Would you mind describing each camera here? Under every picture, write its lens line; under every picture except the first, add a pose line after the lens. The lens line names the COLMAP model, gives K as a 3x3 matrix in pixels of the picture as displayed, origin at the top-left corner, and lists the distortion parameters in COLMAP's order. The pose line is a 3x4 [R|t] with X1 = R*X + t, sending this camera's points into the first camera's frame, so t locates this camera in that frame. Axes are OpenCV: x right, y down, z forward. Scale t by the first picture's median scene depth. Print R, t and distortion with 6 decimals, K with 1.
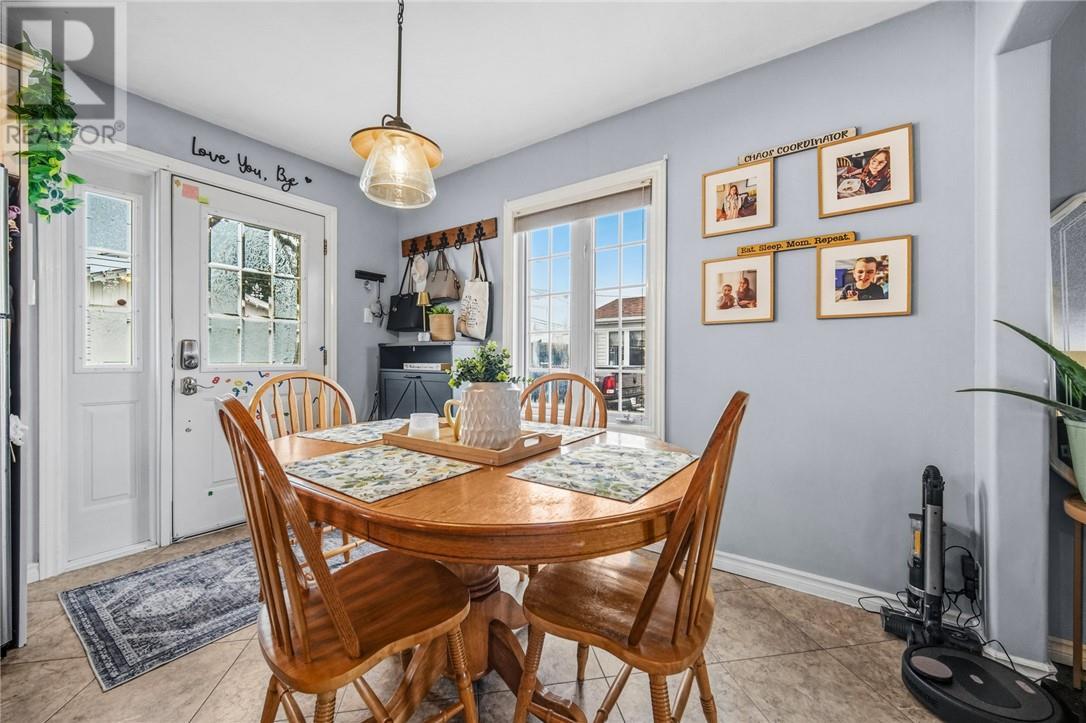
lens RADIAL K [[431.8, 0, 540.3], [0, 431.8, 362.1], [0, 0, 1]] dist [-0.001973, 0.000028]
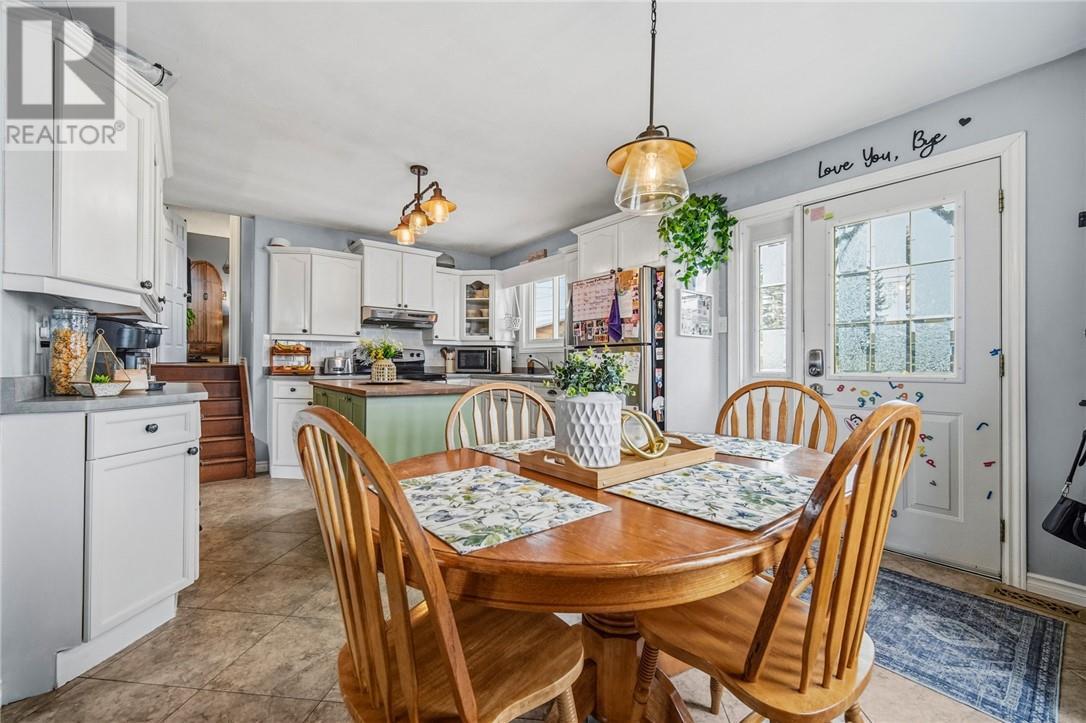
lens RADIAL K [[433.9, 0, 539.8], [0, 433.9, 363.6], [0, 0, 1]] dist [-0.002642, 0.000581]
pose [[-0.275308, -0.007220, -0.961329, 0.529368], [-0.010600, 0.999934, -0.004474, -0.004908], [0.961298, 0.008958, -0.275366, 0.769006]]
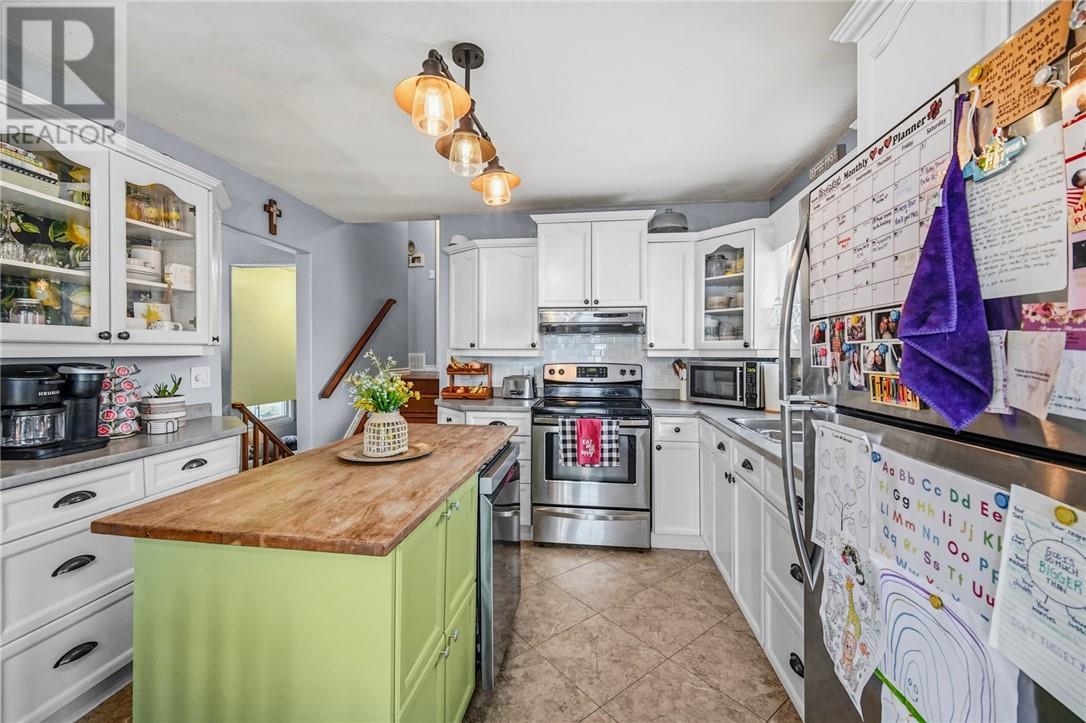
lens RADIAL K [[444.2, 0, 537.3], [0, 444.2, 352.5], [0, 0, 1]] dist [0.000196, 0.000079]
pose [[-0.884801, -0.007002, -0.465916, -0.551862], [-0.008126, 0.999967, 0.000405, -0.129943], [0.465898, 0.004145, -0.884829, 0.744401]]
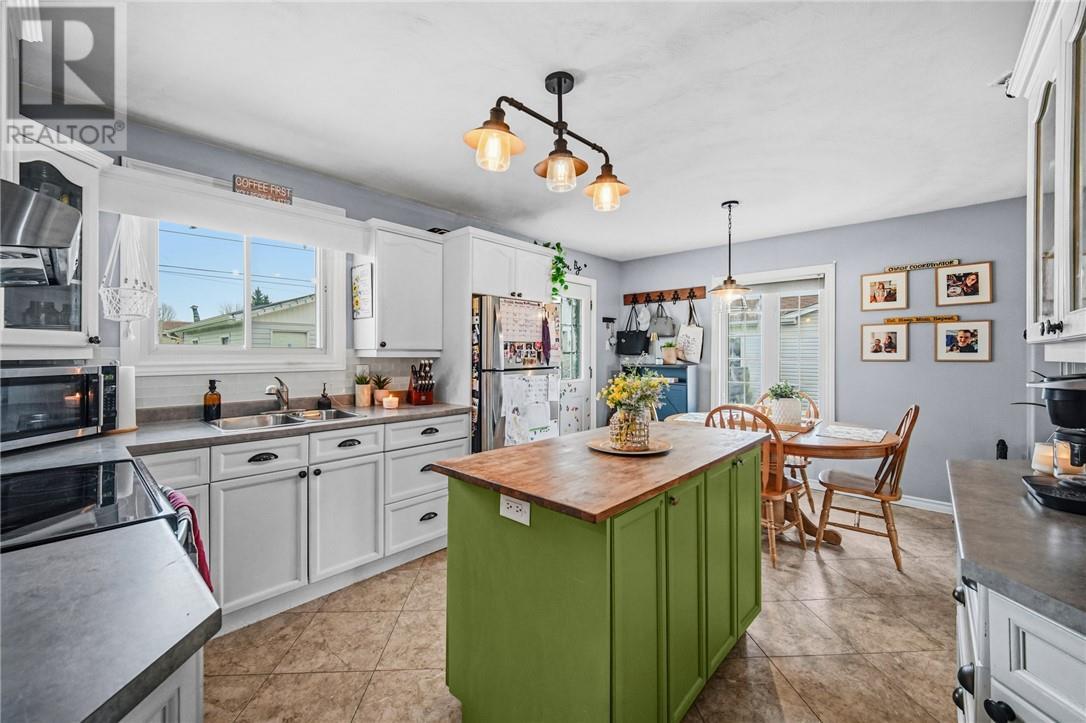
lens RADIAL K [[434.8, 0, 542.5], [0, 434.8, 355.8], [0, 0, 1]] dist [-0.000141, 0.000350]
pose [[0.993171, -0.003745, -0.116609, -0.756828], [0.004018, 0.999990, 0.002111, -0.124641], [0.116600, -0.002565, 0.993176, -0.975999]]
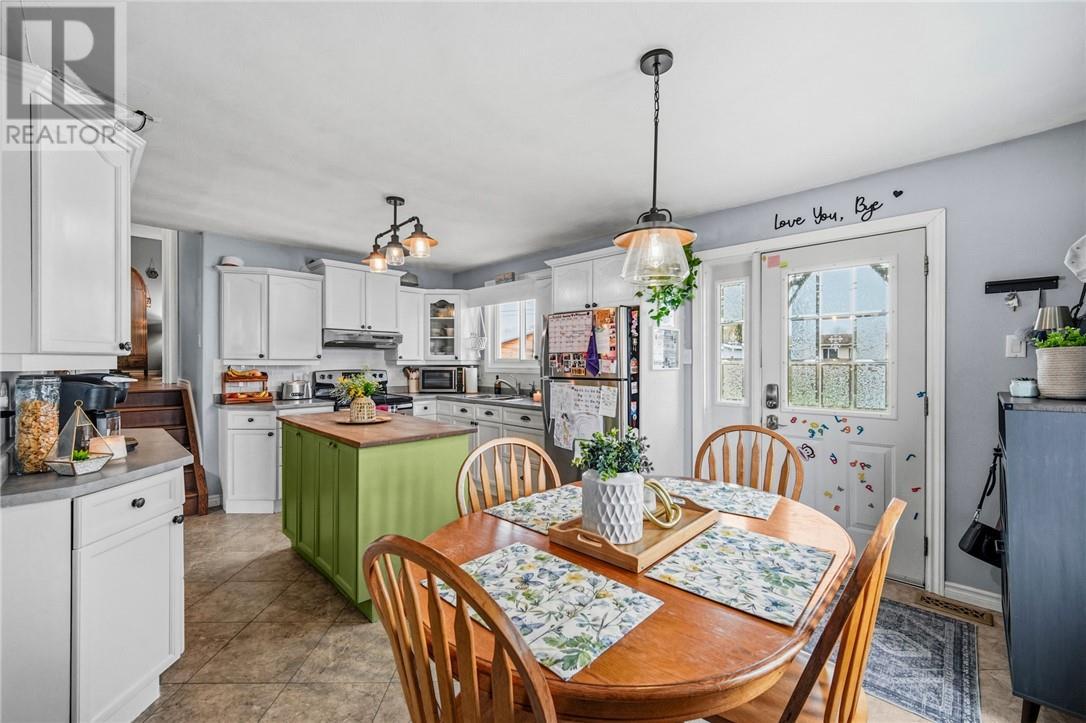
lens RADIAL K [[433.4, 0, 539.7], [0, 433.4, 365.4], [0, 0, 1]] dist [-0.001868, 0.000133]
pose [[-0.149723, 0.002481, -0.988725, 0.592116], [-0.006643, 0.999972, 0.003515, -0.127924], [0.988706, 0.007094, -0.149702, 0.655113]]
